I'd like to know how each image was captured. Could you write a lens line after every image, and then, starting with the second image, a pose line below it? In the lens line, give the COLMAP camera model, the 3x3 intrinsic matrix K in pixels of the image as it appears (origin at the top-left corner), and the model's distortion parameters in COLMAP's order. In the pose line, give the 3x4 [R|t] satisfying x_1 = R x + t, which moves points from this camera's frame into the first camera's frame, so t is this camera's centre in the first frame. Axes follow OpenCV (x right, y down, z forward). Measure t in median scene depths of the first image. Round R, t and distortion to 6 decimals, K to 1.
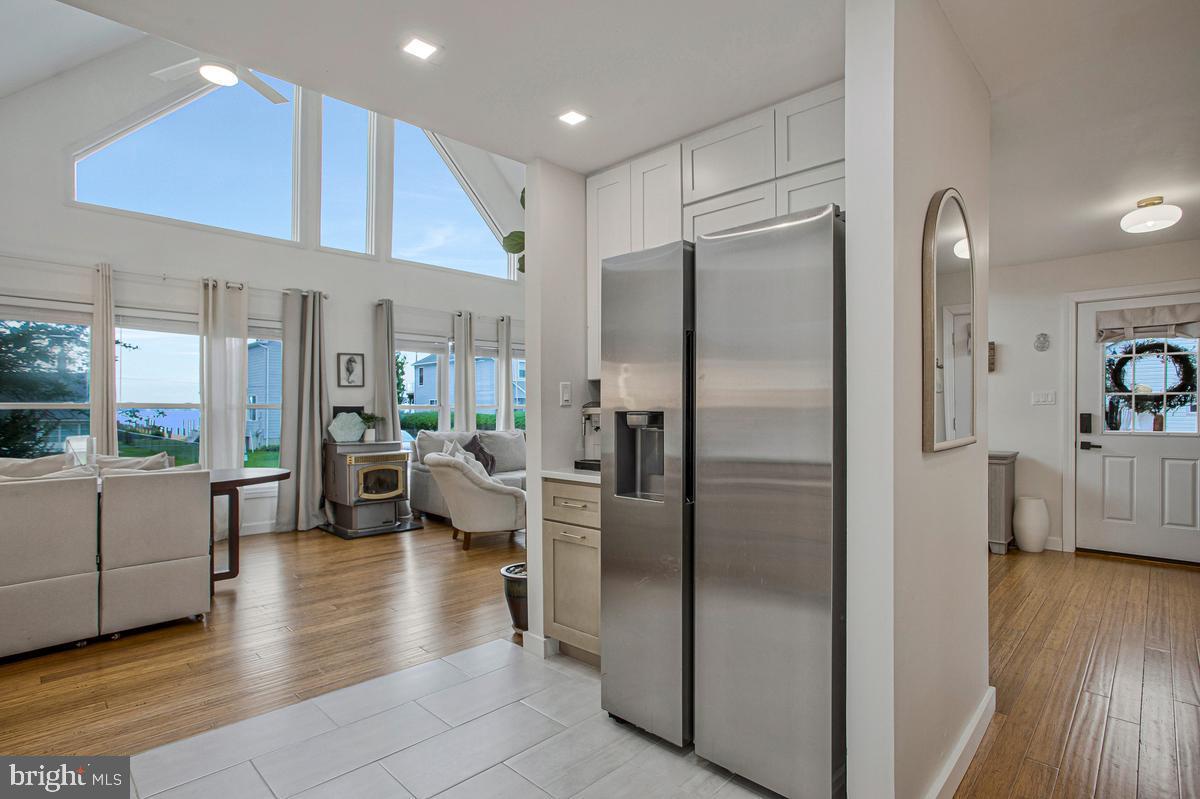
lens RADIAL K [[596.9, 0, 593.3], [0, 596.9, 399.2], [0, 0, 1]] dist [-0.063206, 0.023723]
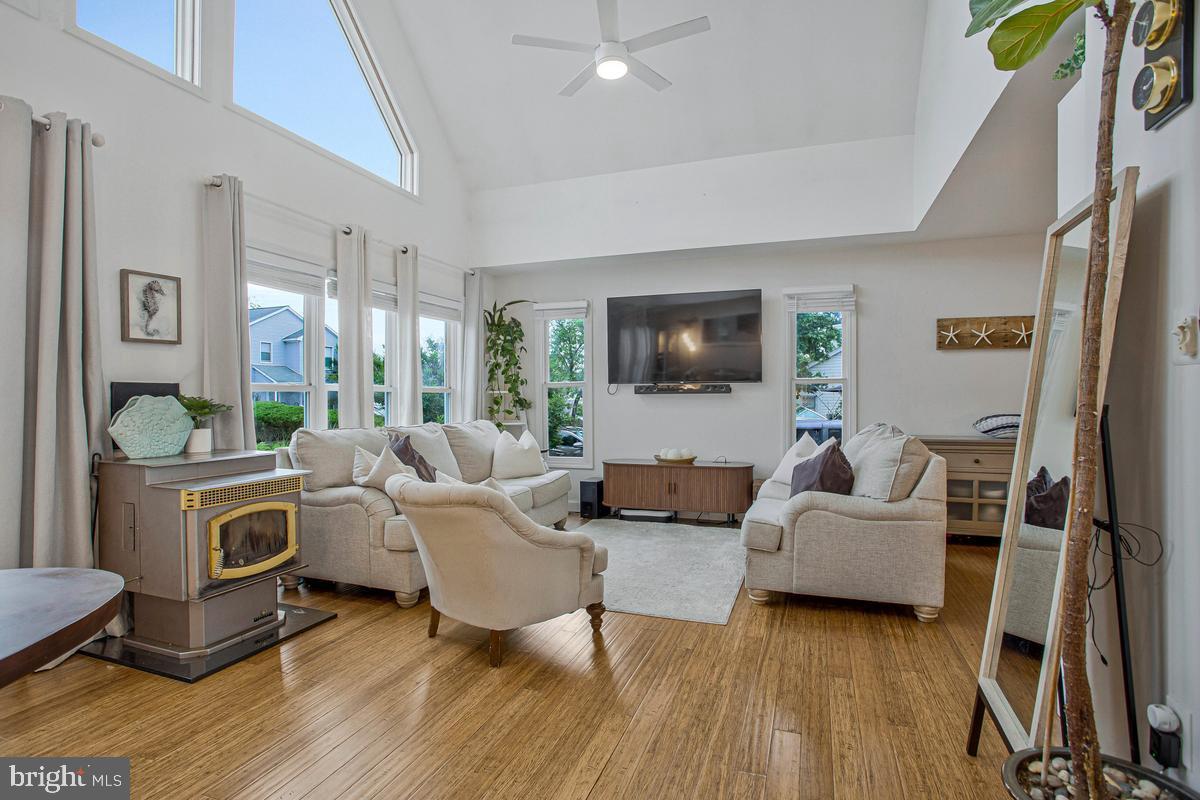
lens RADIAL K [[596.9, 0, 604.1], [0, 596.9, 397.1], [0, 0, 1]] dist [-0.063206, 0.023723]
pose [[0.906335, -0.000937, 0.422558, -0.296260], [-0.005315, 0.999893, 0.013617, 0.016437], [-0.422526, -0.014587, 0.906233, 0.444053]]
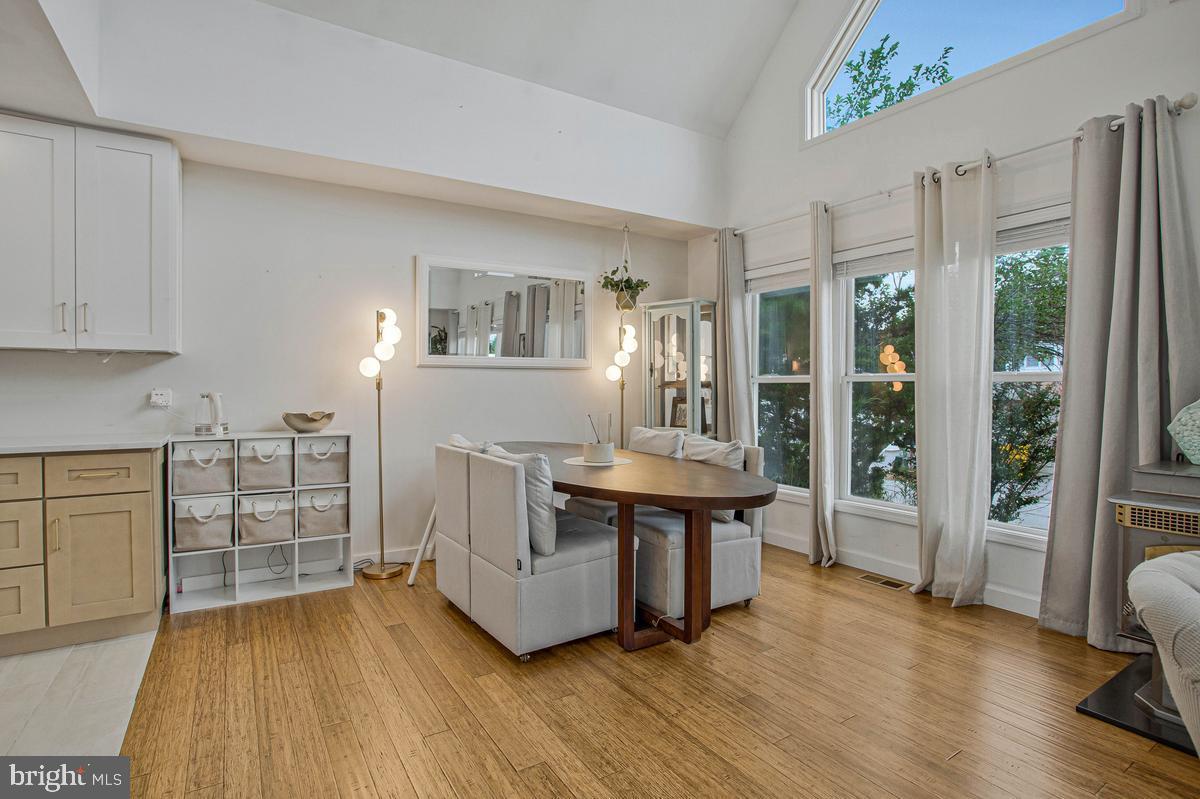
lens RADIAL K [[596.9, 0, 598.2], [0, 596.9, 391.9], [0, 0, 1]] dist [-0.063206, 0.023723]
pose [[-0.223445, 0.010688, -0.974658, 0.023262], [0.014365, 0.999867, 0.007671, 0.015841], [0.974611, -0.012286, -0.223569, 0.709049]]
